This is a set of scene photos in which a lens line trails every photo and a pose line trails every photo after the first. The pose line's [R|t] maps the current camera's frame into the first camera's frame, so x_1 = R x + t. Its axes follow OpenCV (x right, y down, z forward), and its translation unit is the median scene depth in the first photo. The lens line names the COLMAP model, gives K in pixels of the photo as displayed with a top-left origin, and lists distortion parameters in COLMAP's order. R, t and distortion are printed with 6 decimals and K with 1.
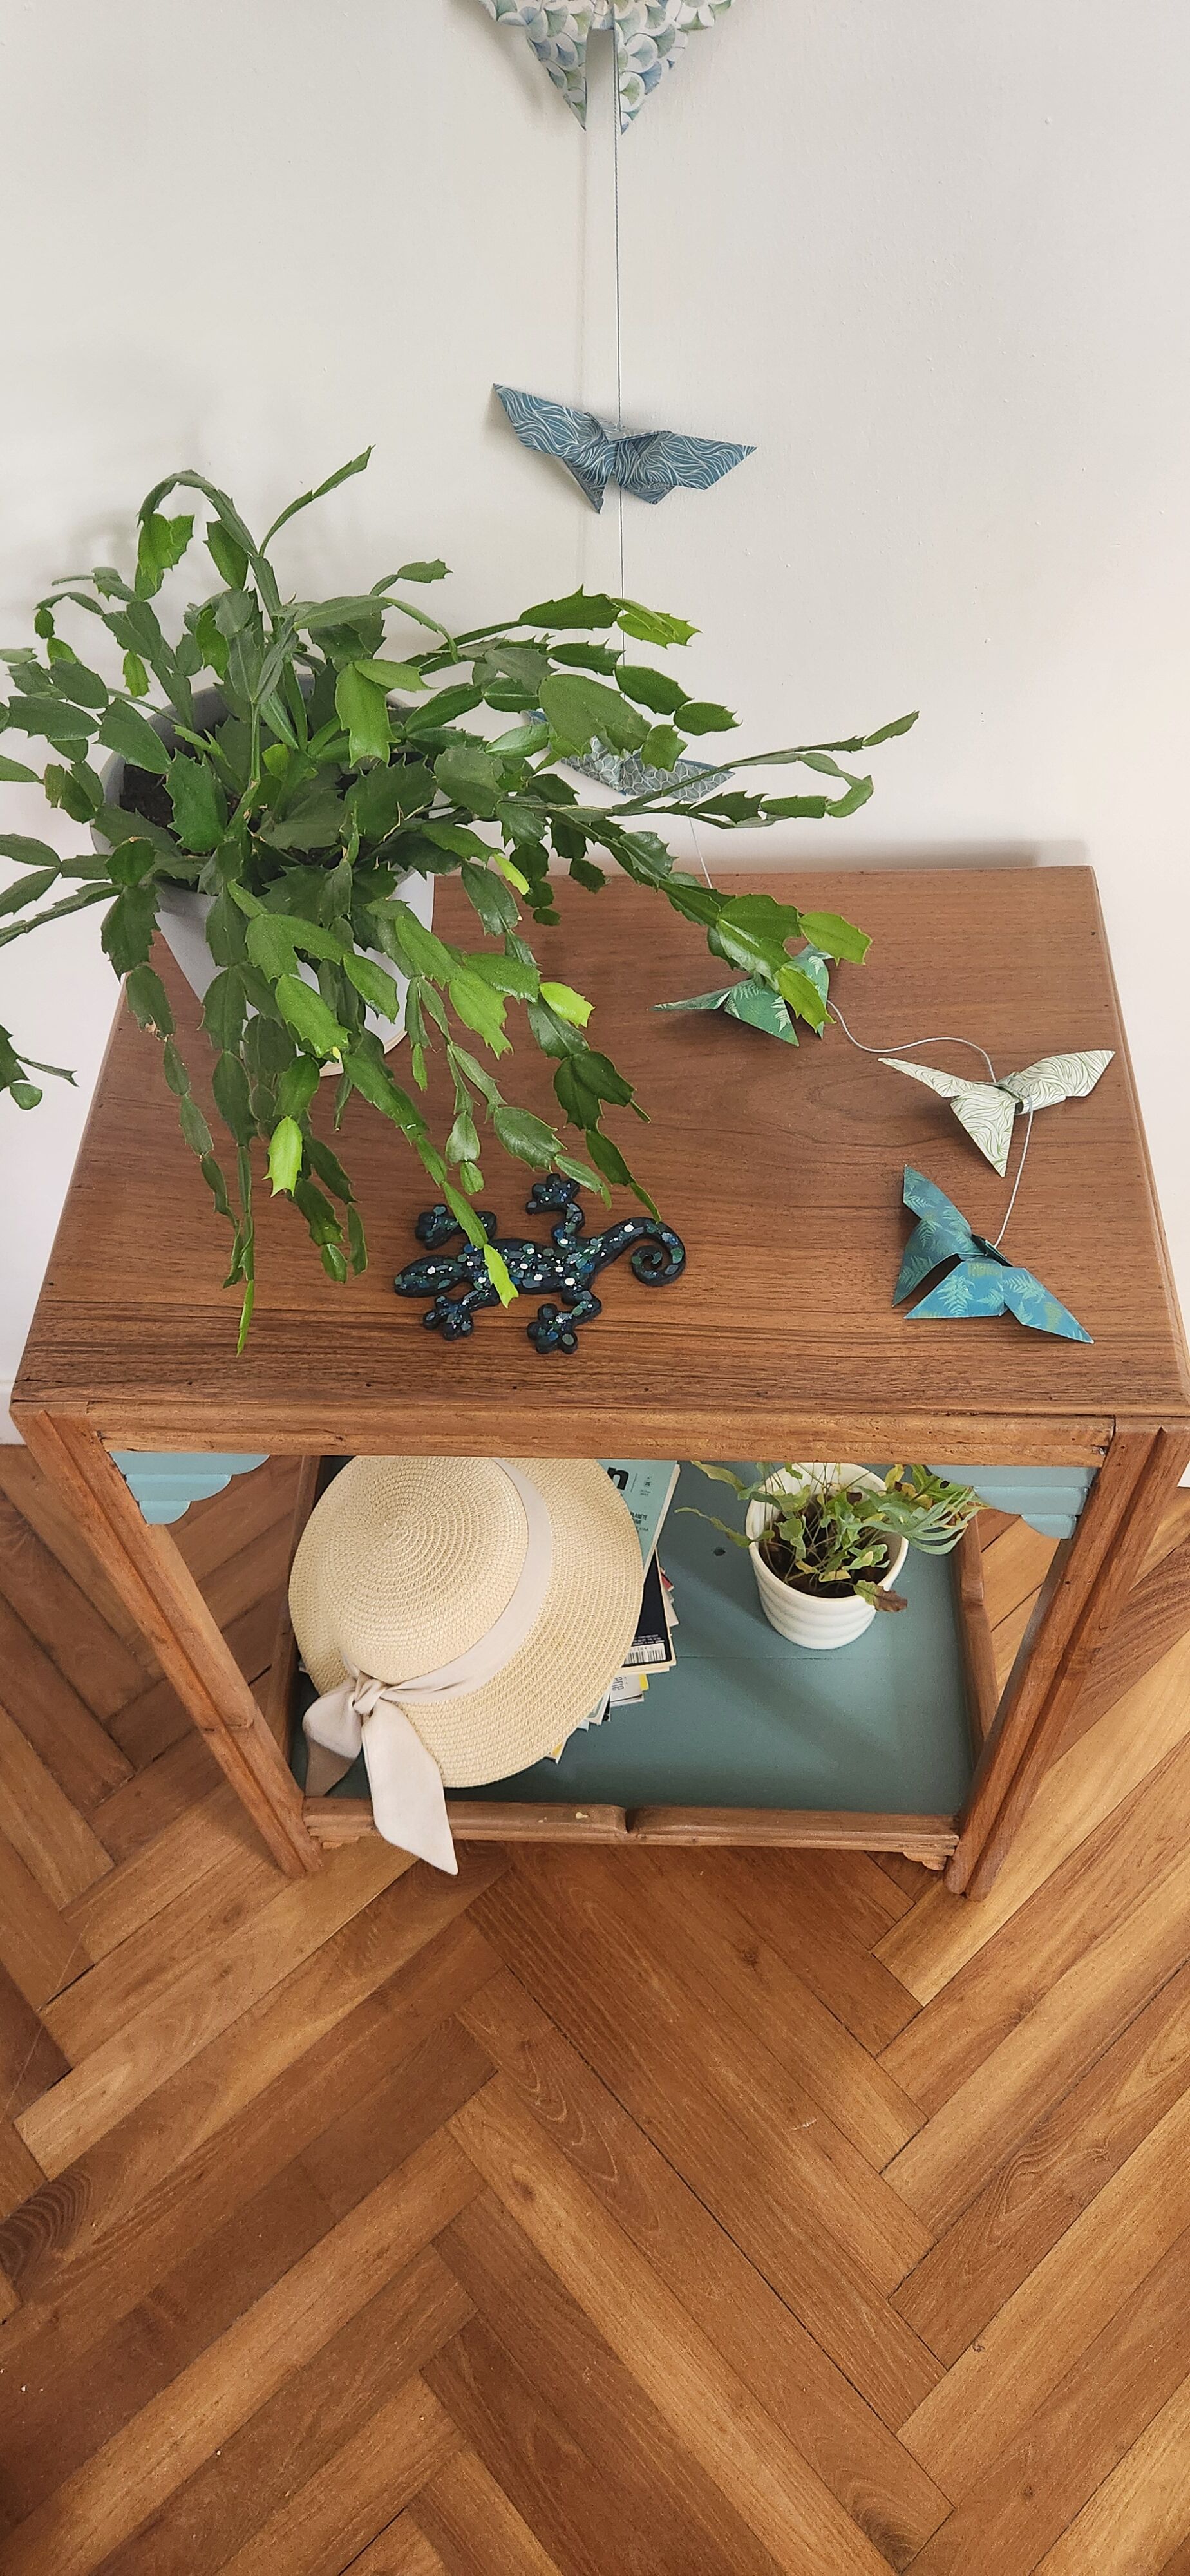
lens RADIAL K [[1733.9, 0, 556.8], [0, 1733.9, 1235.8], [0, 0, 1]] dist [0.044103, -0.054970]
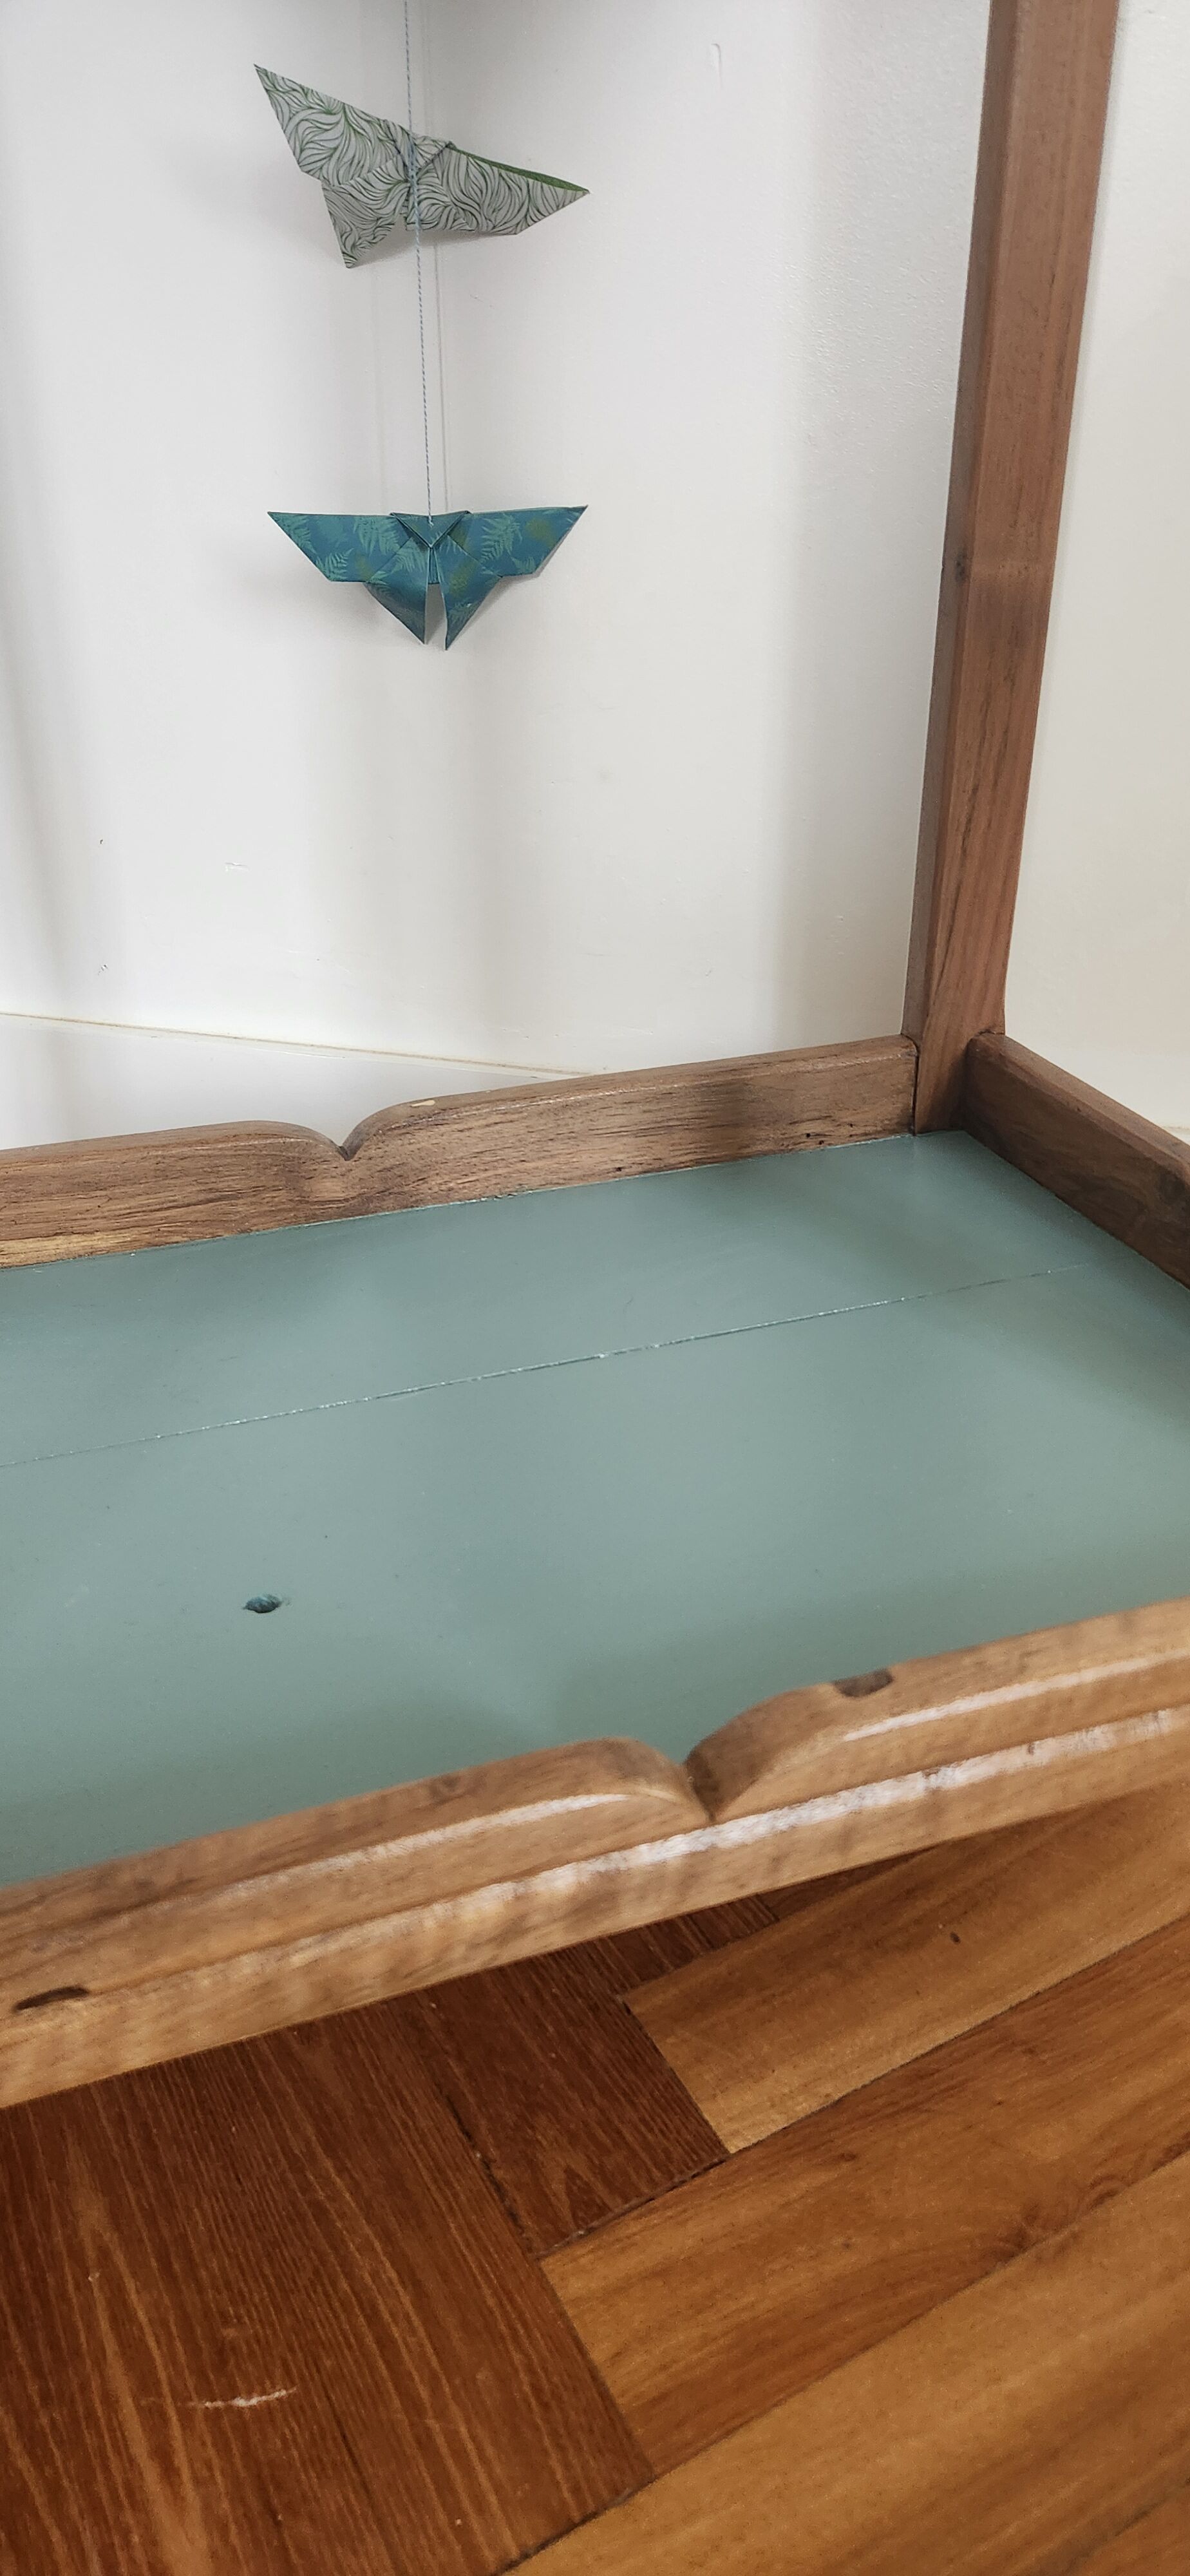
lens RADIAL K [[1733.9, 0, 583.8], [0, 1733.9, 1280.9], [0, 0, 1]] dist [0.044103, -0.054970]
pose [[0.978718, 0.135910, -0.153749, 0.223548], [-0.186771, 0.900352, -0.393042, 0.452576], [0.085010, 0.413393, 0.906576, 0.667715]]
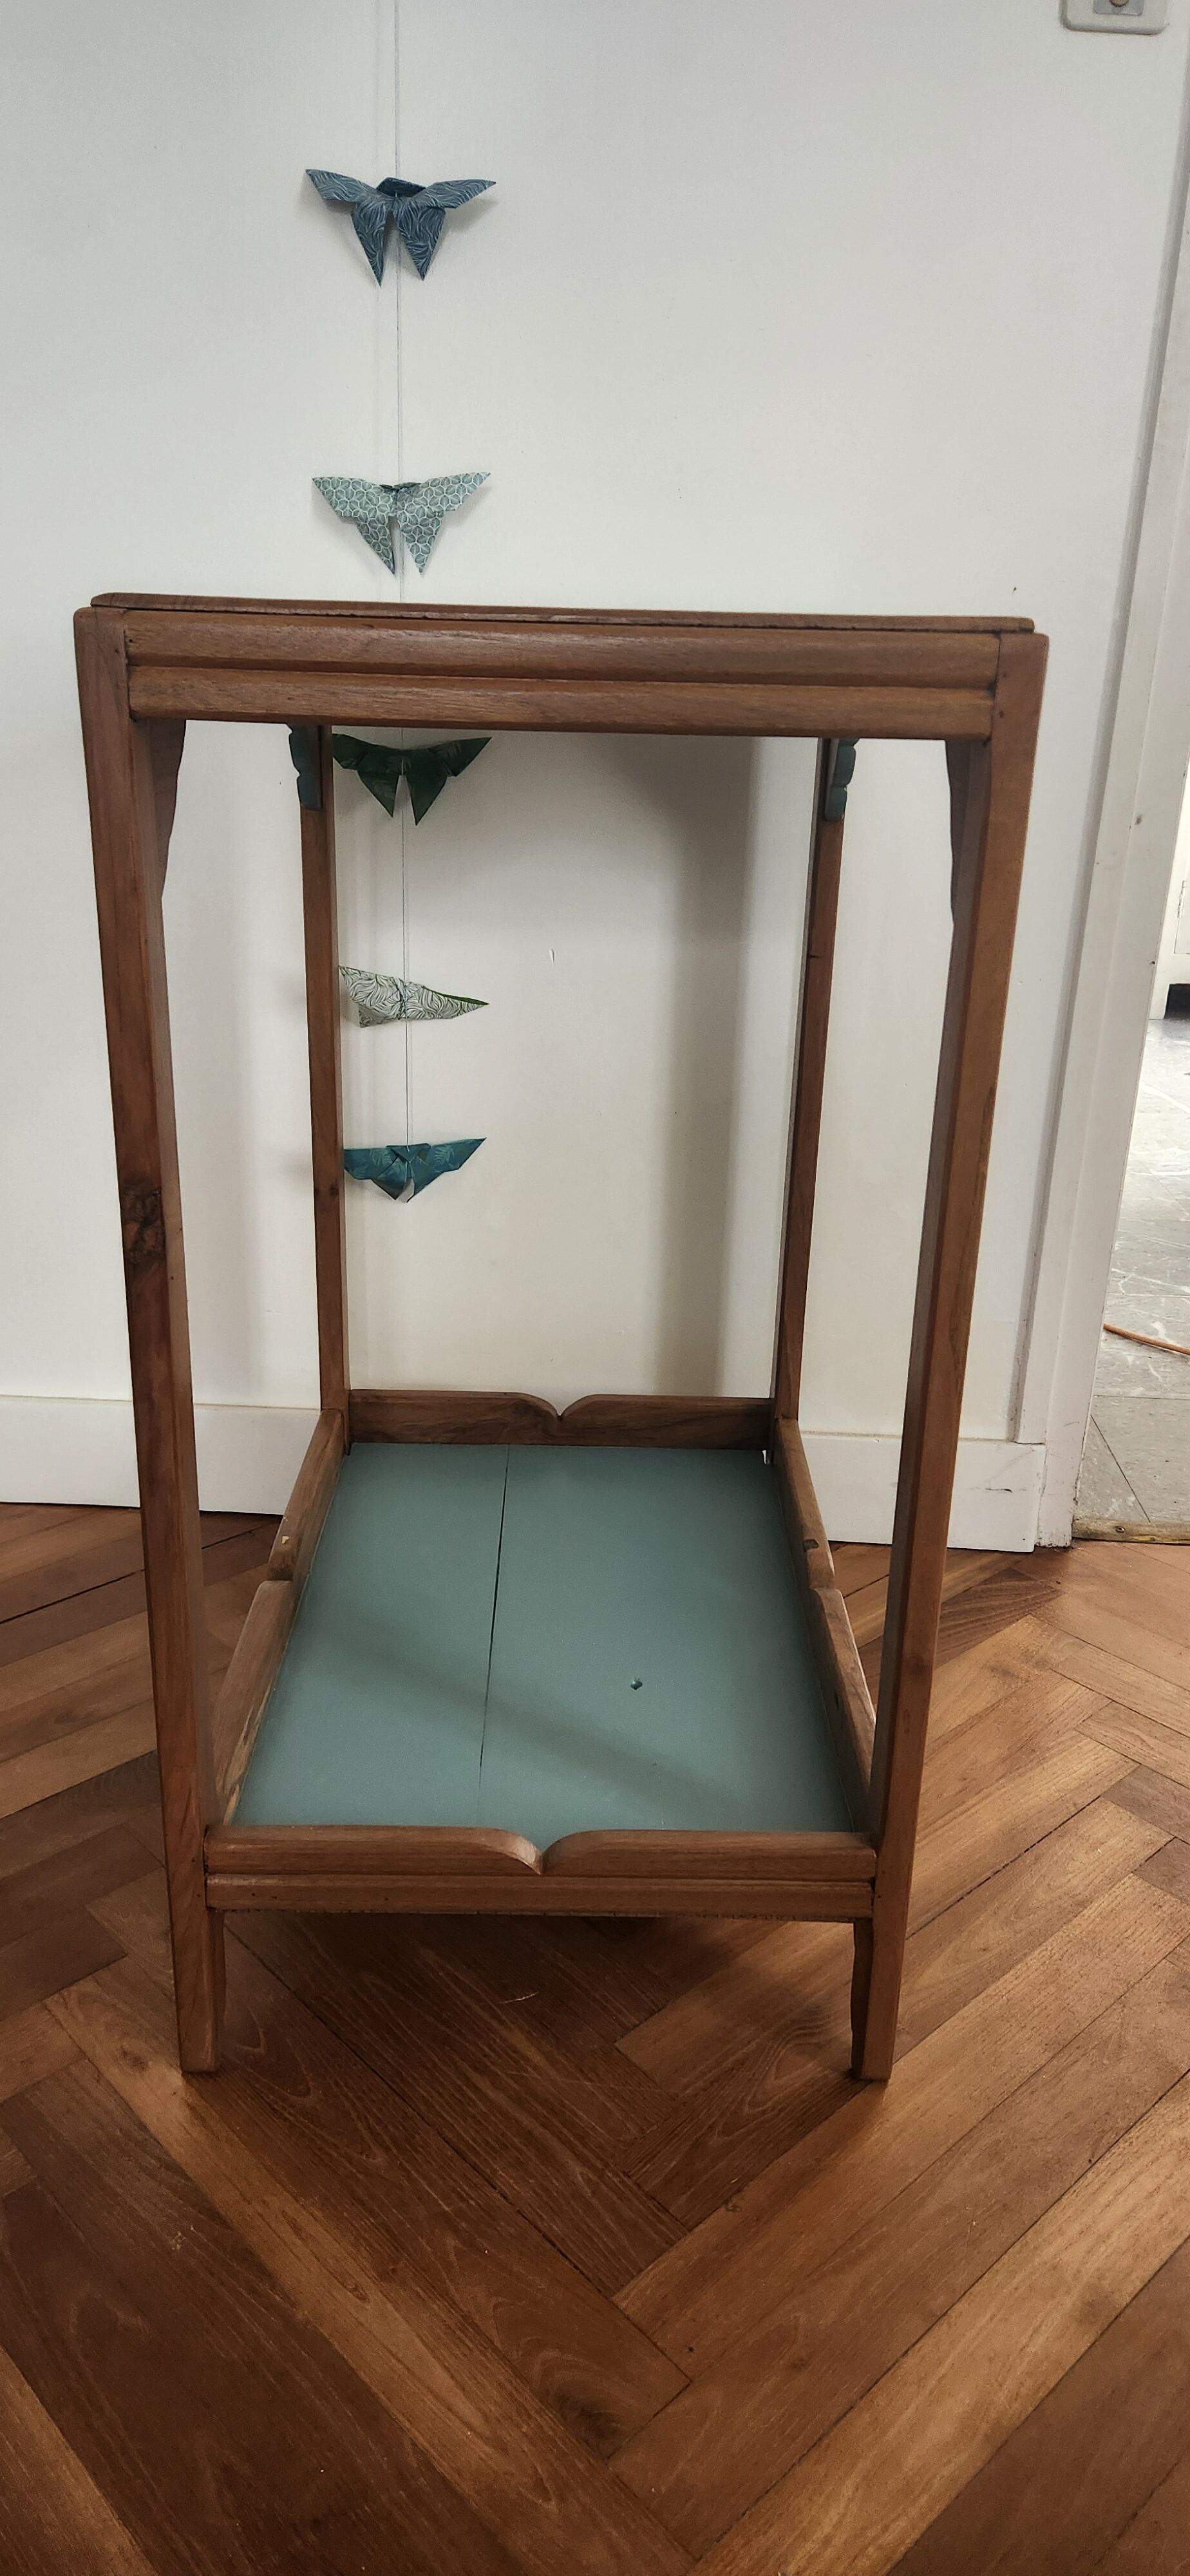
lens RADIAL K [[1733.9, 0, 609.0], [0, 1733.9, 1283.7], [0, 0, 1]] dist [0.044103, -0.054970]
pose [[0.995819, 0.064319, 0.064870, 0.113435], [-0.020584, 0.849838, -0.526642, 0.658782], [-0.089002, 0.523105, 0.847608, 0.185812]]
